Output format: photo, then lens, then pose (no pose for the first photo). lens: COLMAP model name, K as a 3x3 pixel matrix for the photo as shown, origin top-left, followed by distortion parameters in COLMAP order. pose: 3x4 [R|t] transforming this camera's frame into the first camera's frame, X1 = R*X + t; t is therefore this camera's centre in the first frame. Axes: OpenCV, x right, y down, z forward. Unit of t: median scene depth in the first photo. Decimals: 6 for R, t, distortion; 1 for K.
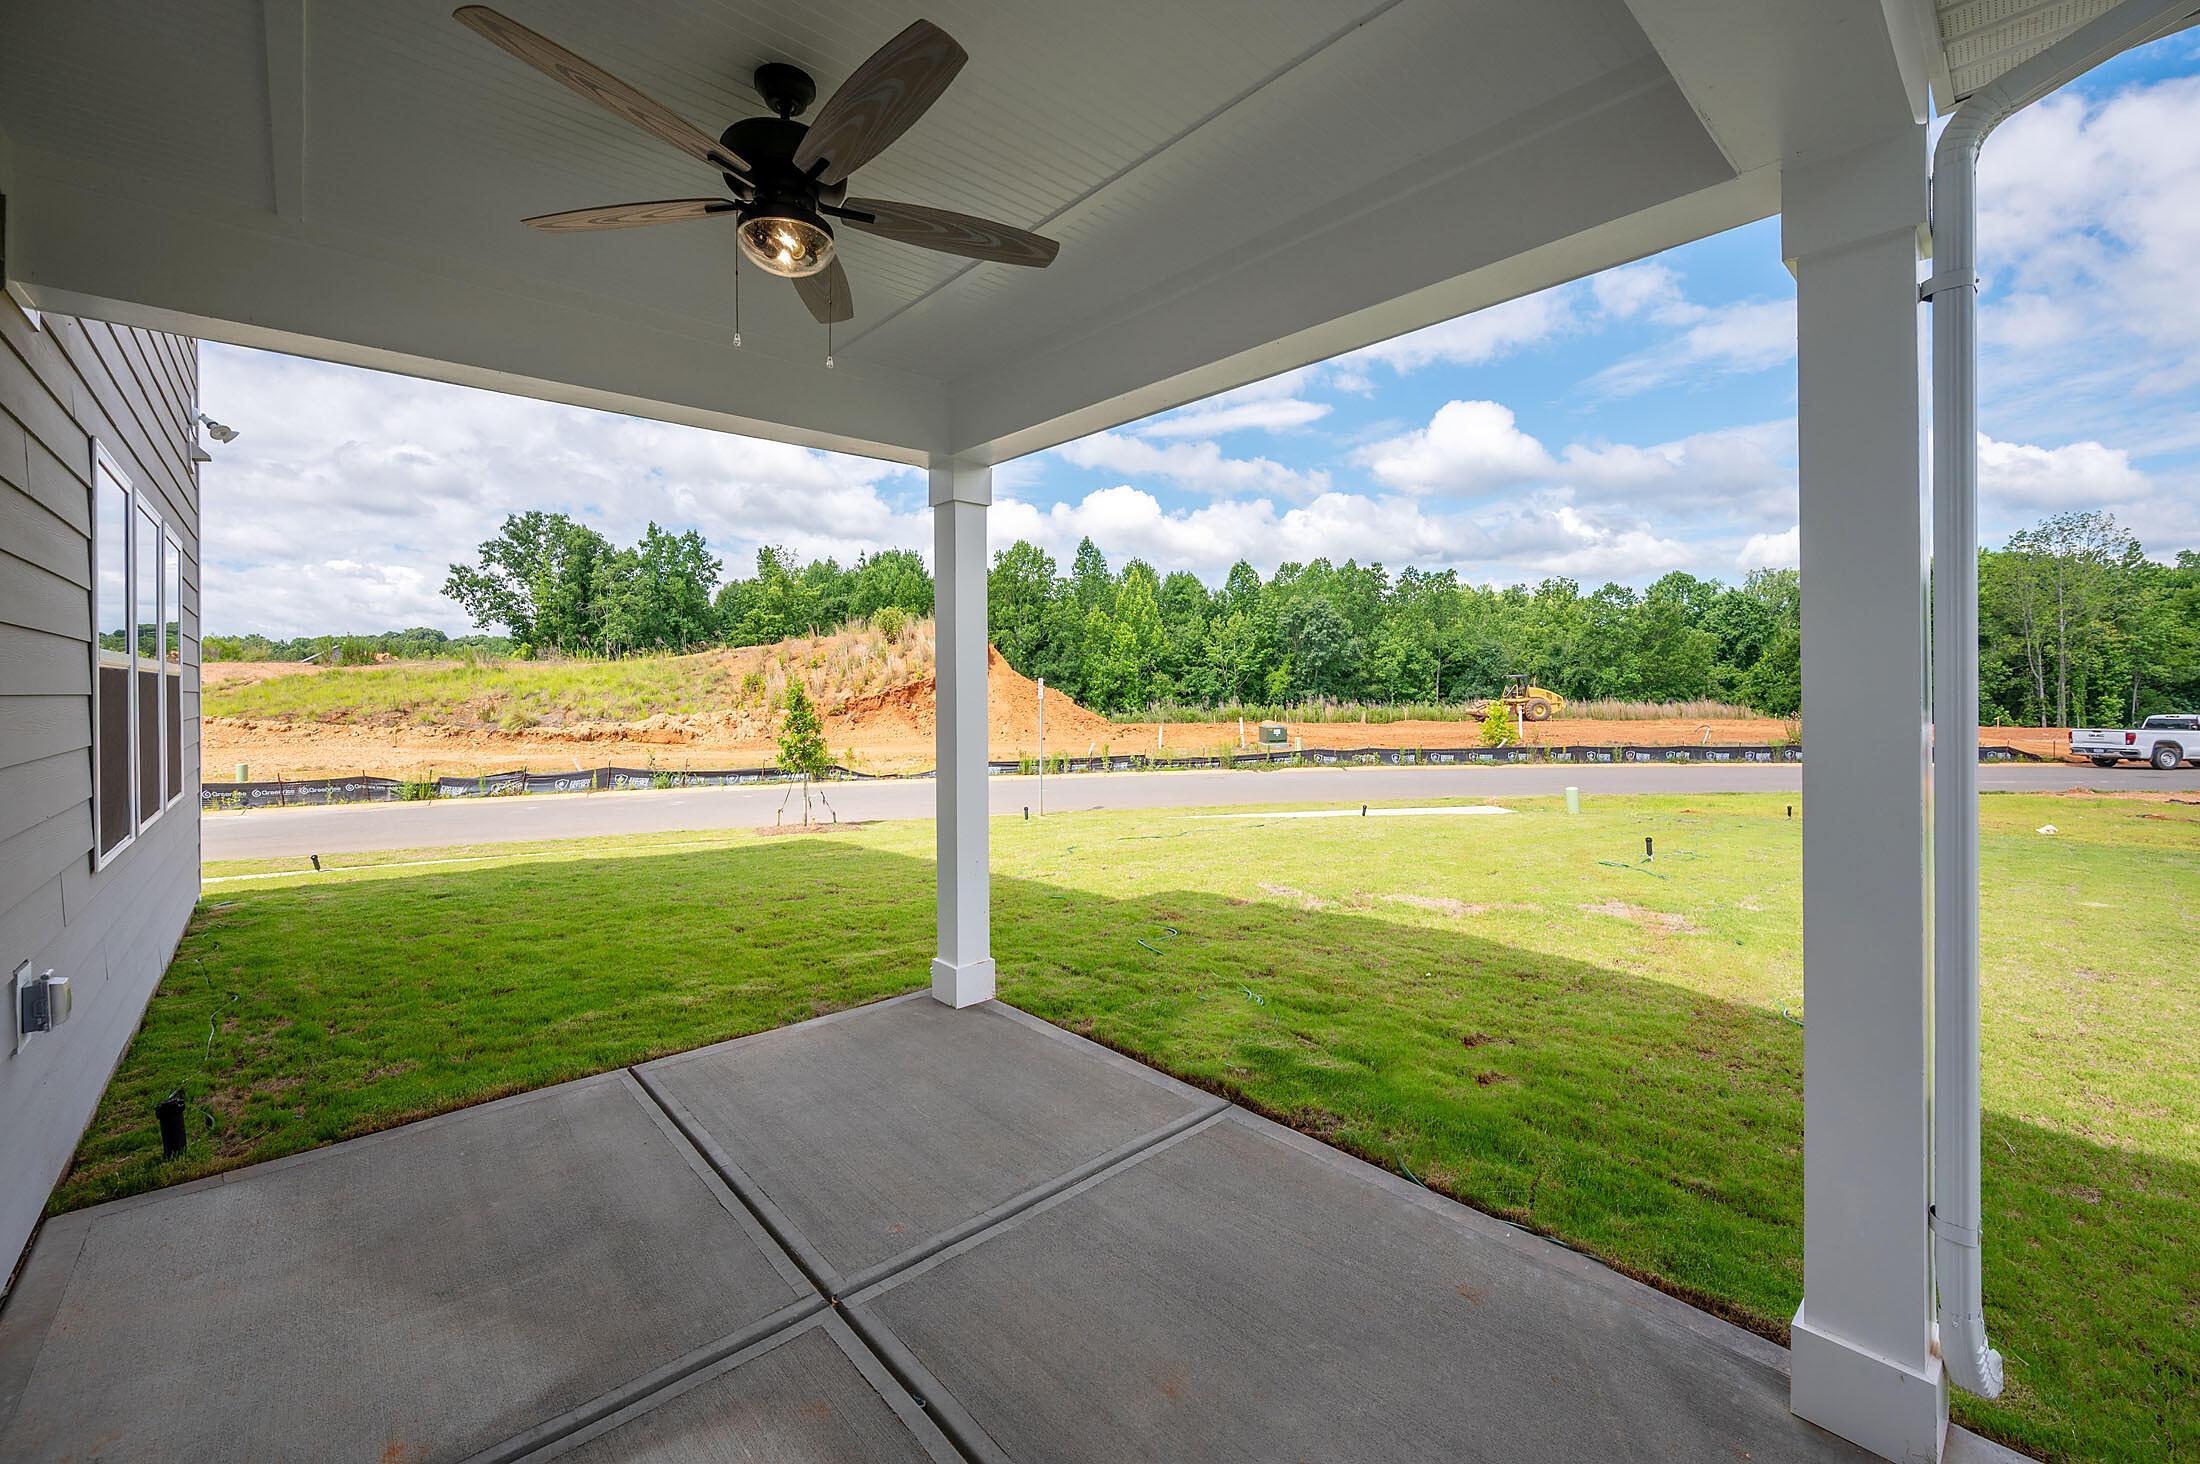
lens RADIAL K [[885.6, 0, 1084.1], [0, 885.6, 685.1], [0, 0, 1]] dist [-0.002178, -0.000014]
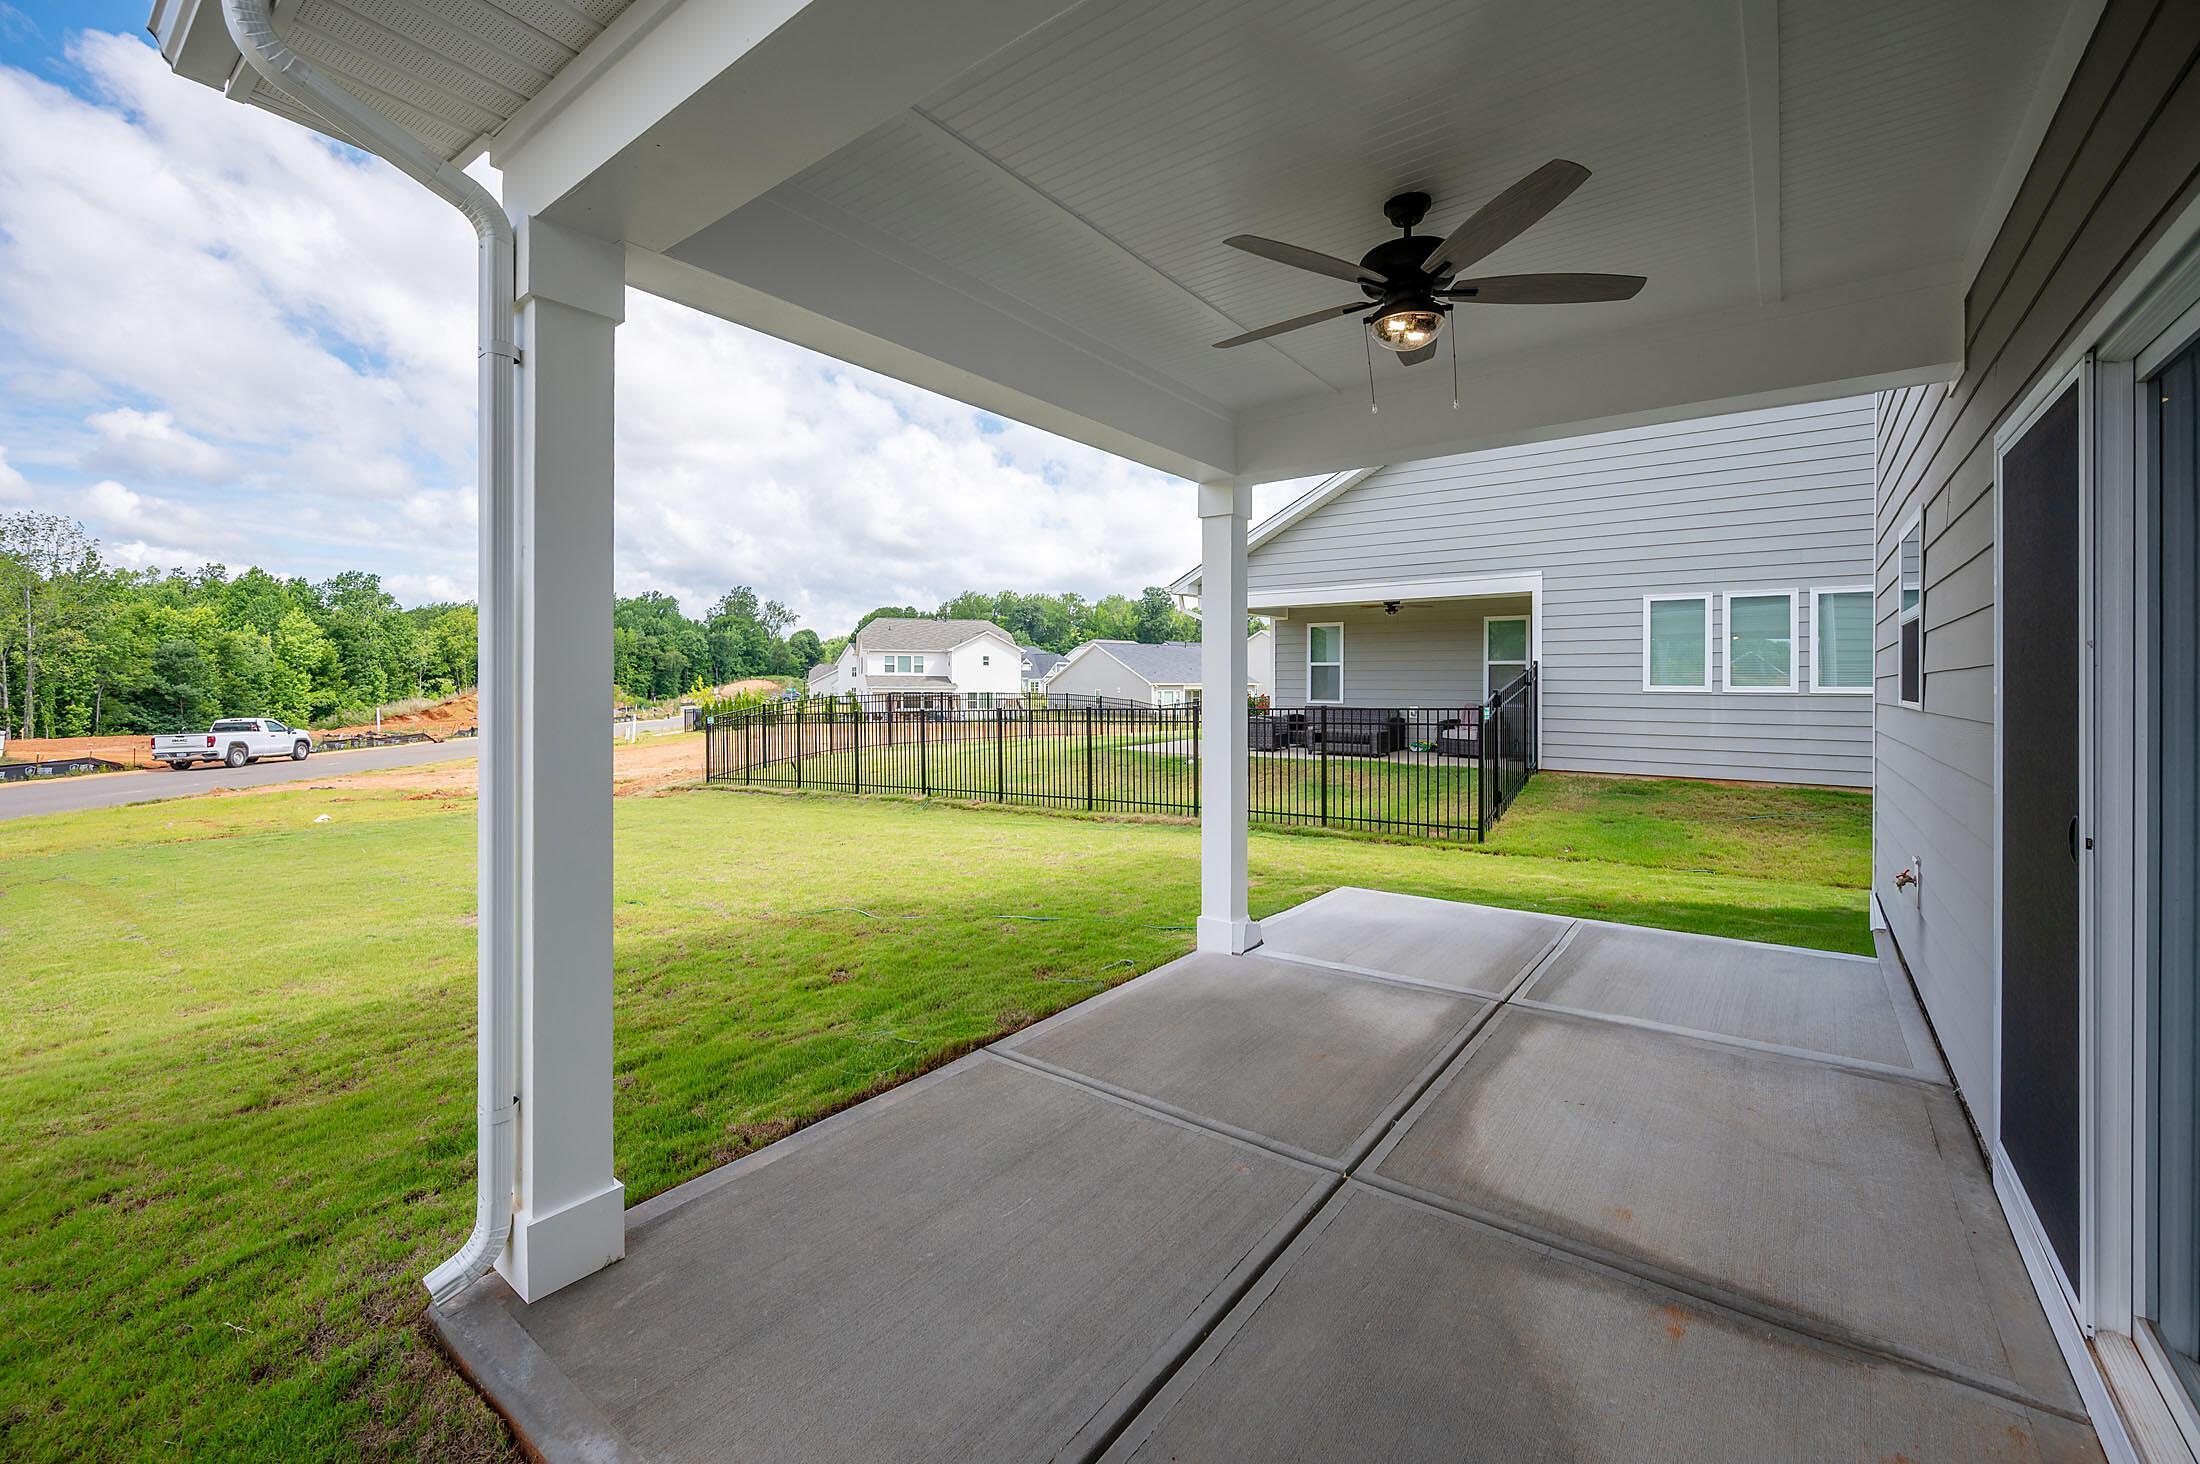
lens RADIAL K [[885.6, 0, 1116.9], [0, 885.6, 689.4], [0, 0, 1]] dist [-0.002178, -0.000014]
pose [[-0.198341, 0.004022, 0.980125, -0.107035], [0.002247, 0.999991, -0.003649, 0.002780], [-0.980130, 0.001478, -0.198348, 0.117517]]
